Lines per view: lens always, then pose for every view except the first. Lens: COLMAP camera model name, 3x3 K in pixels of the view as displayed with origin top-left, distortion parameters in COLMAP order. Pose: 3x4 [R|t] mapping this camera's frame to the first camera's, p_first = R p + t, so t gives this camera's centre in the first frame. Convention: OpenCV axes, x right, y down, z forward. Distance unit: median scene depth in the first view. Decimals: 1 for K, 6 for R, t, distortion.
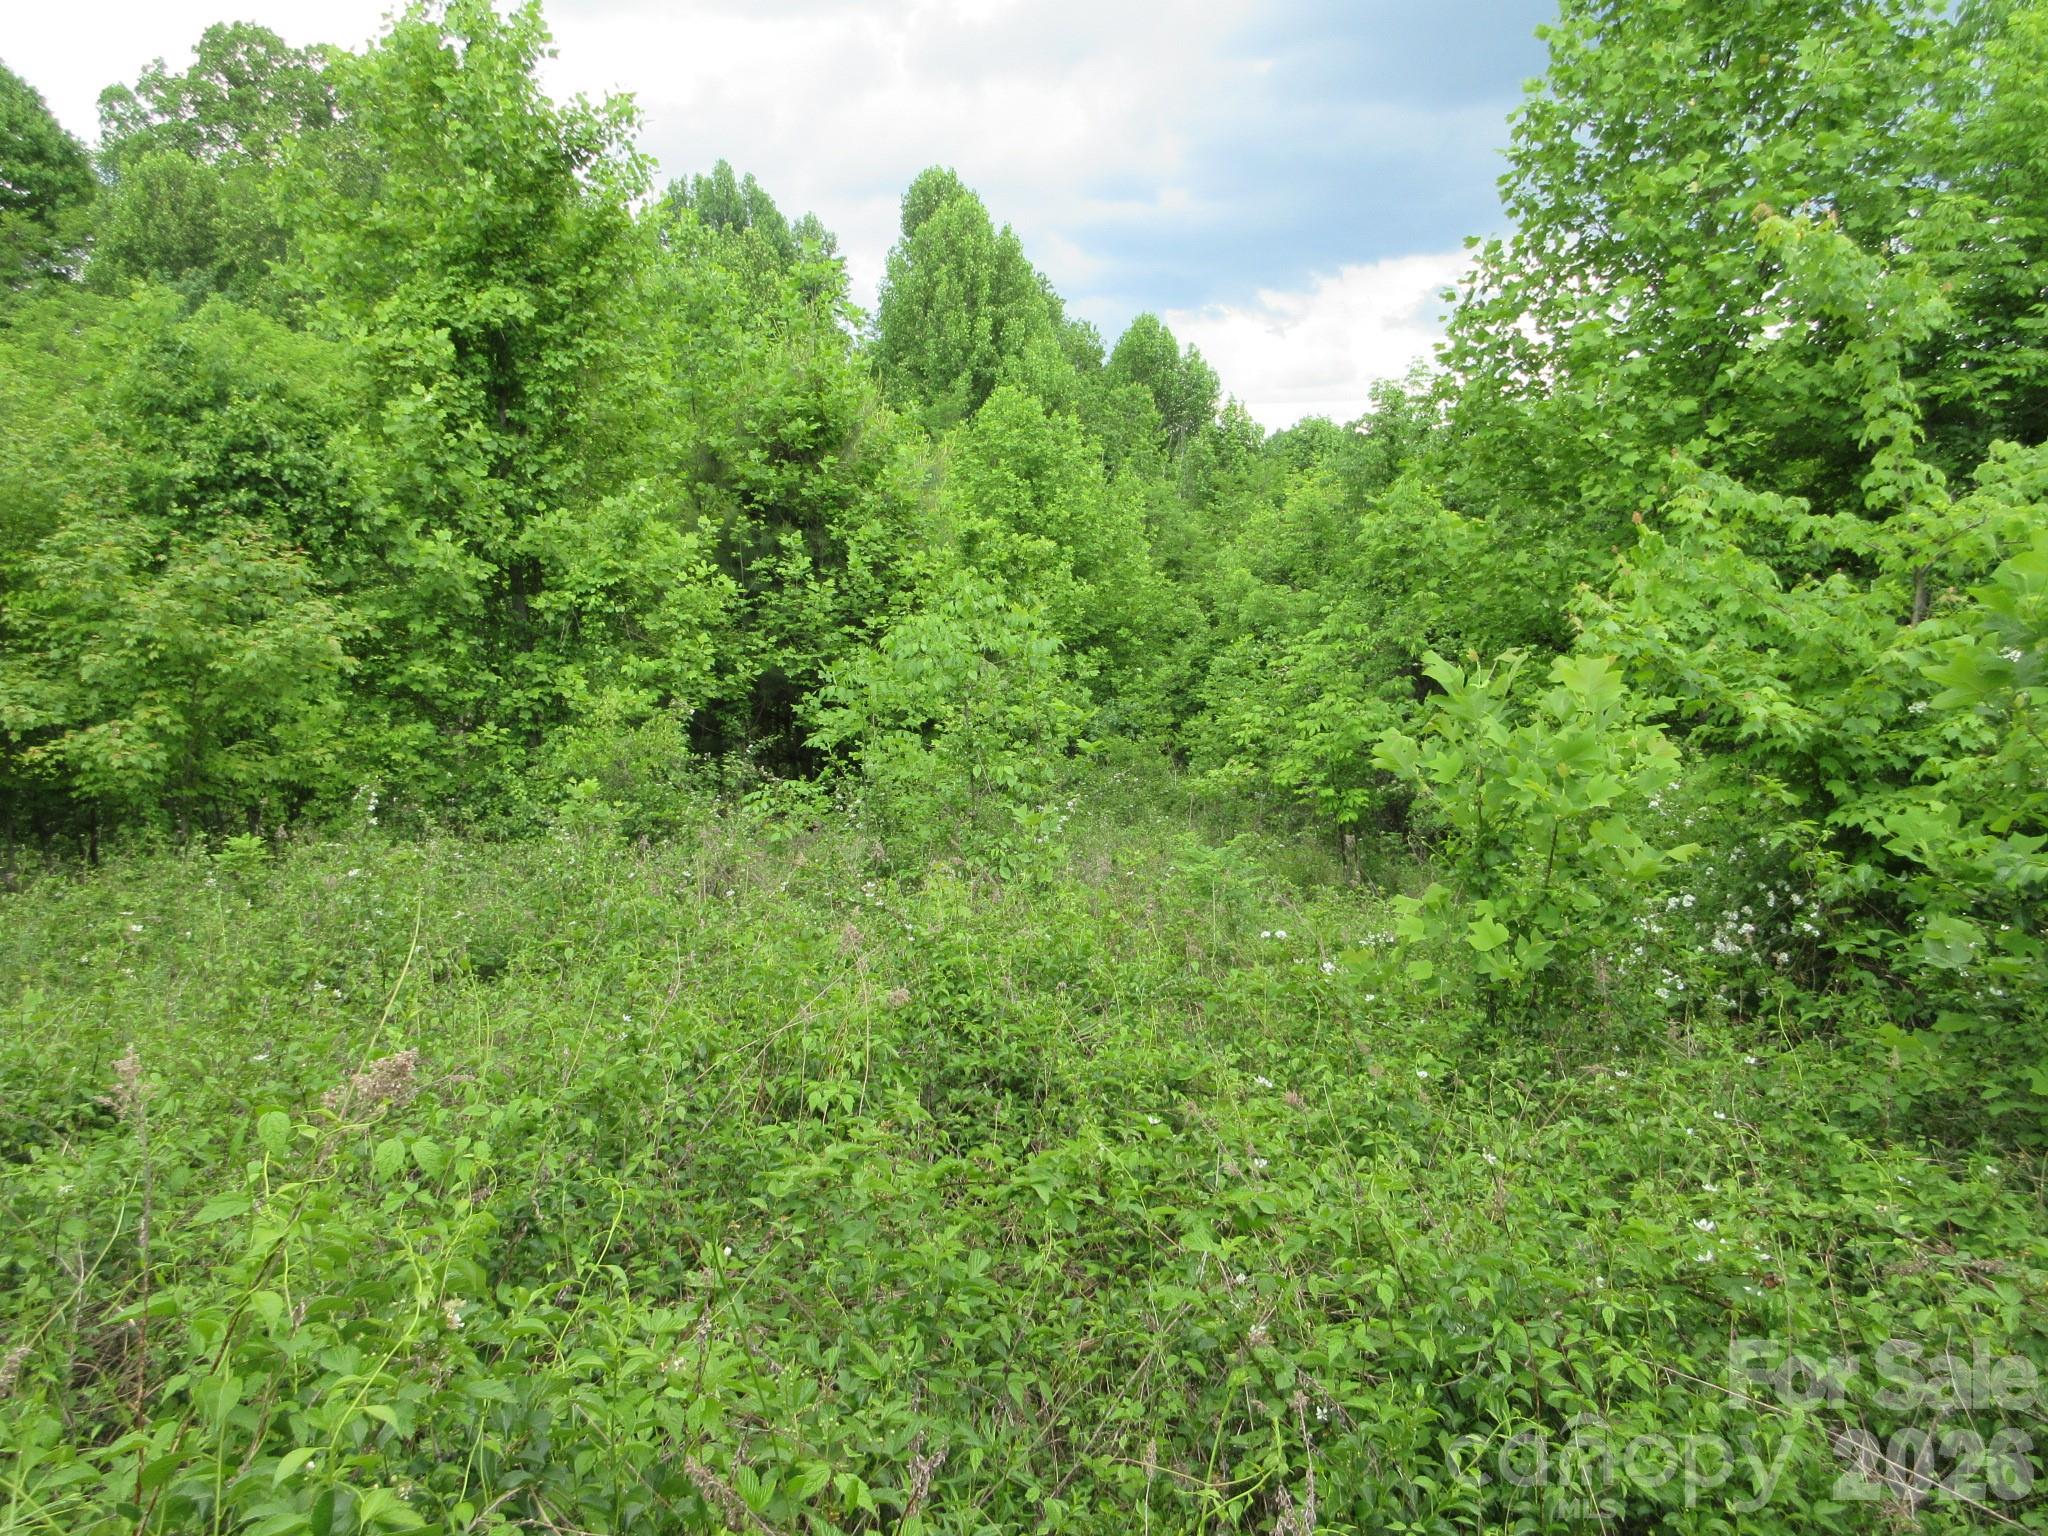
lens RADIAL K [[1506.6, 0, 1016.2], [0, 1506.6, 760.7], [0, 0, 1]] dist [-0.013685, 0.004664]
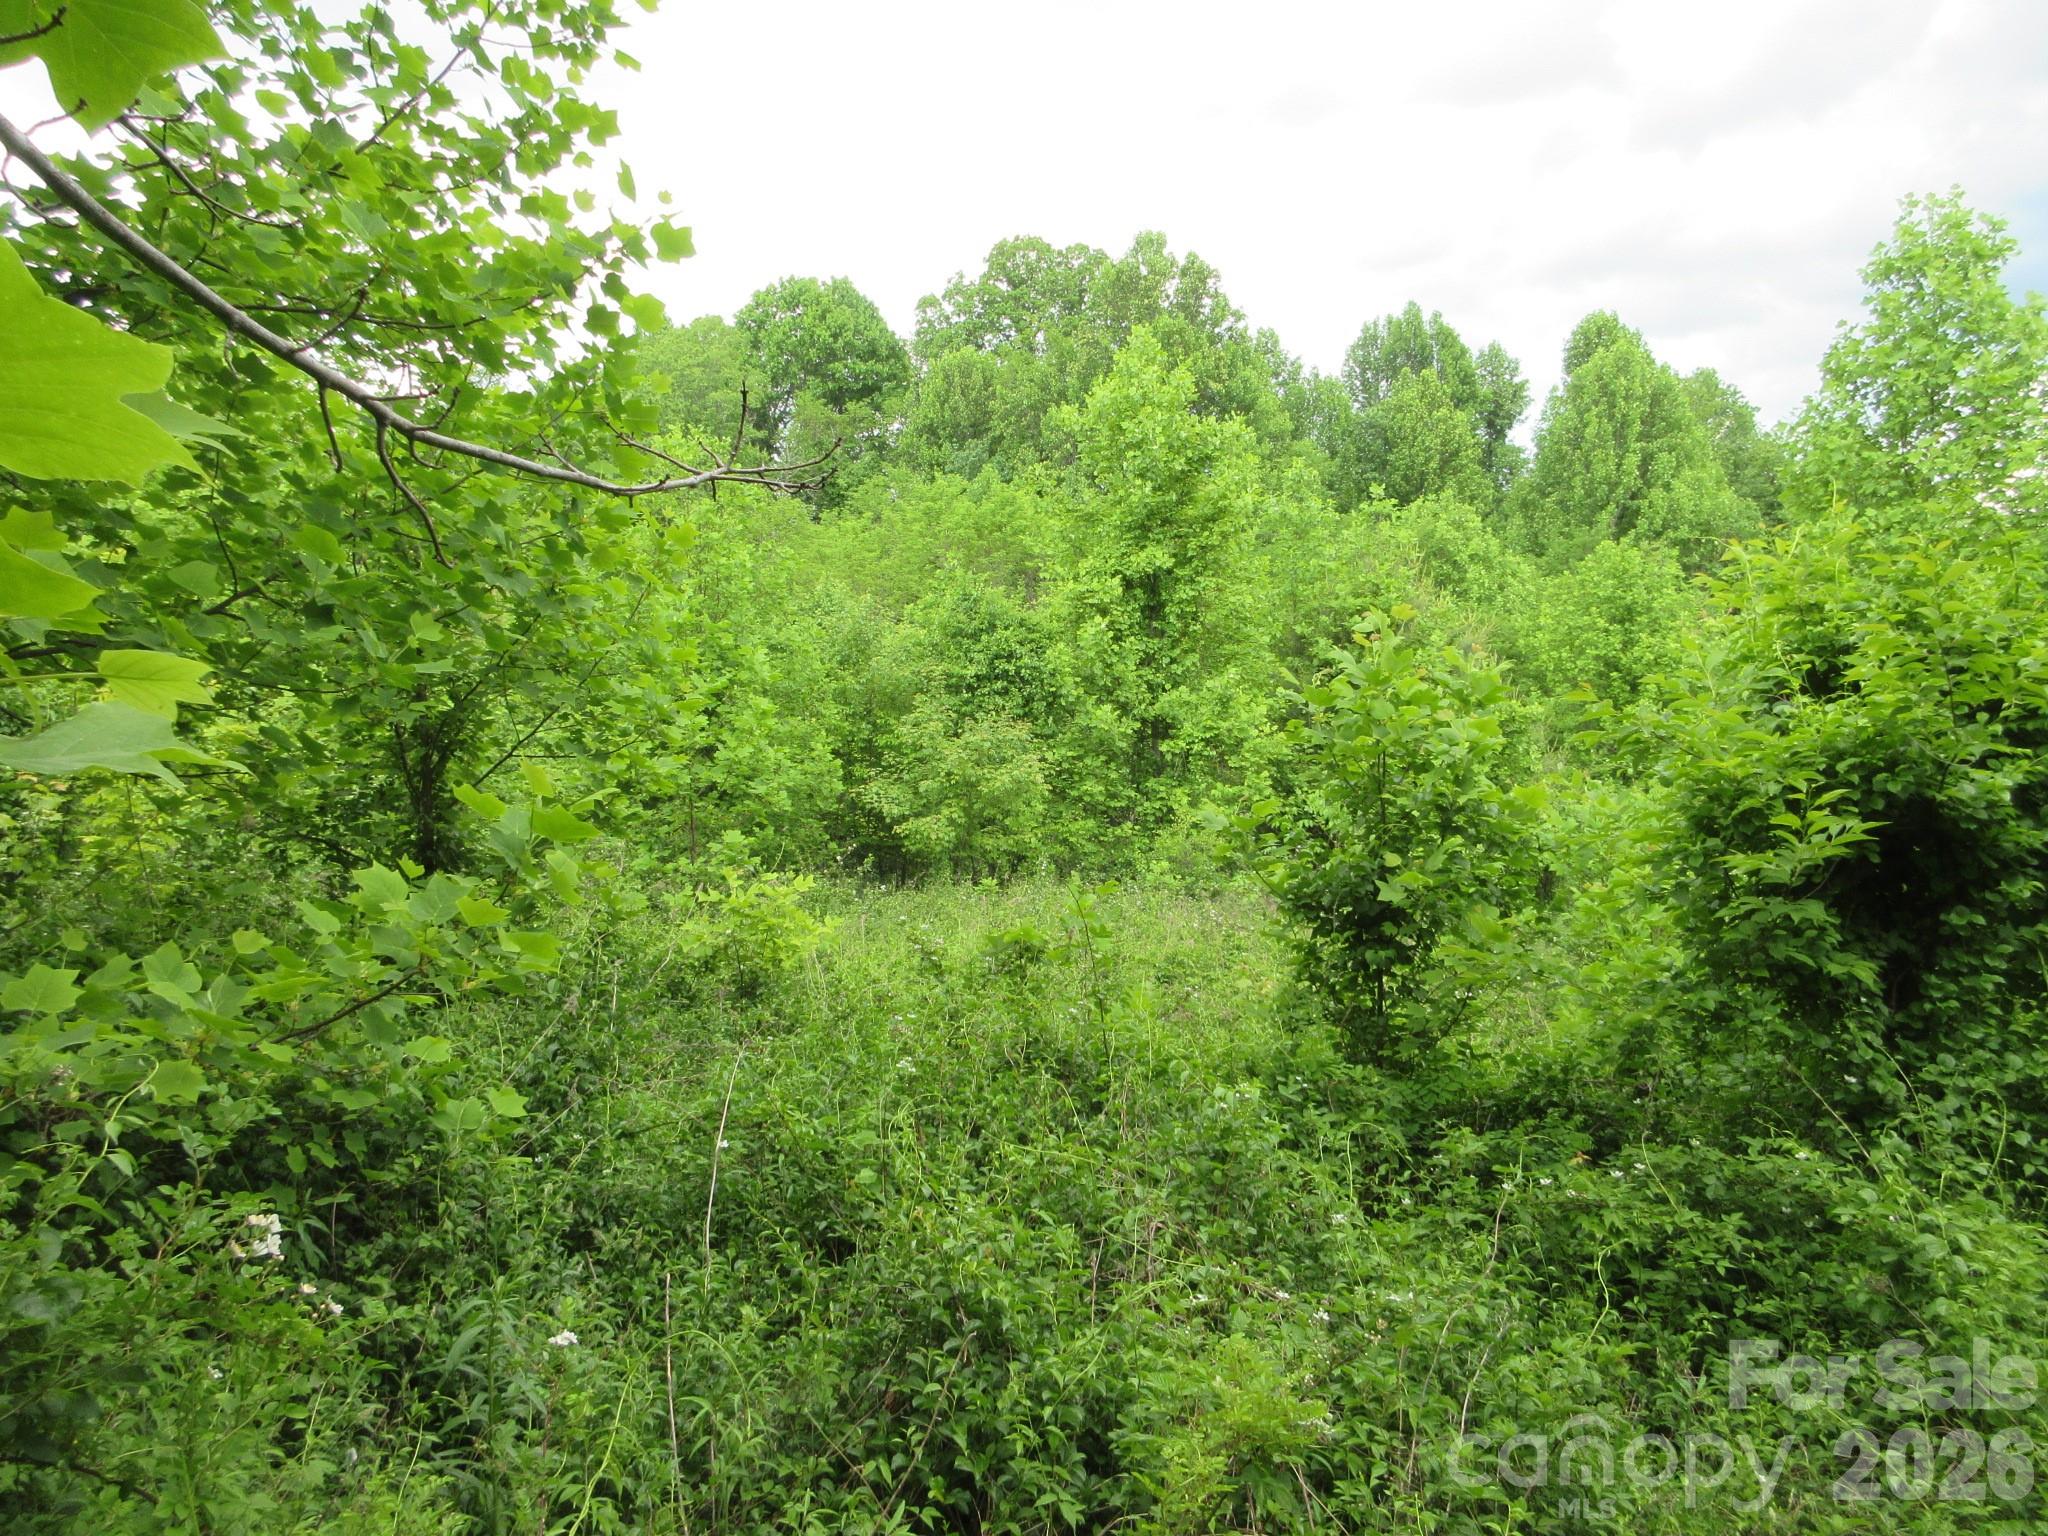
lens RADIAL K [[1506.6, 0, 1006.8], [0, 1506.6, 761.1], [0, 0, 1]] dist [-0.013685, 0.004664]
pose [[0.894573, 0.039538, -0.445170, 0.230998], [-0.065557, 0.996913, -0.043196, -0.011571], [0.442088, 0.067826, 0.894403, -0.466232]]
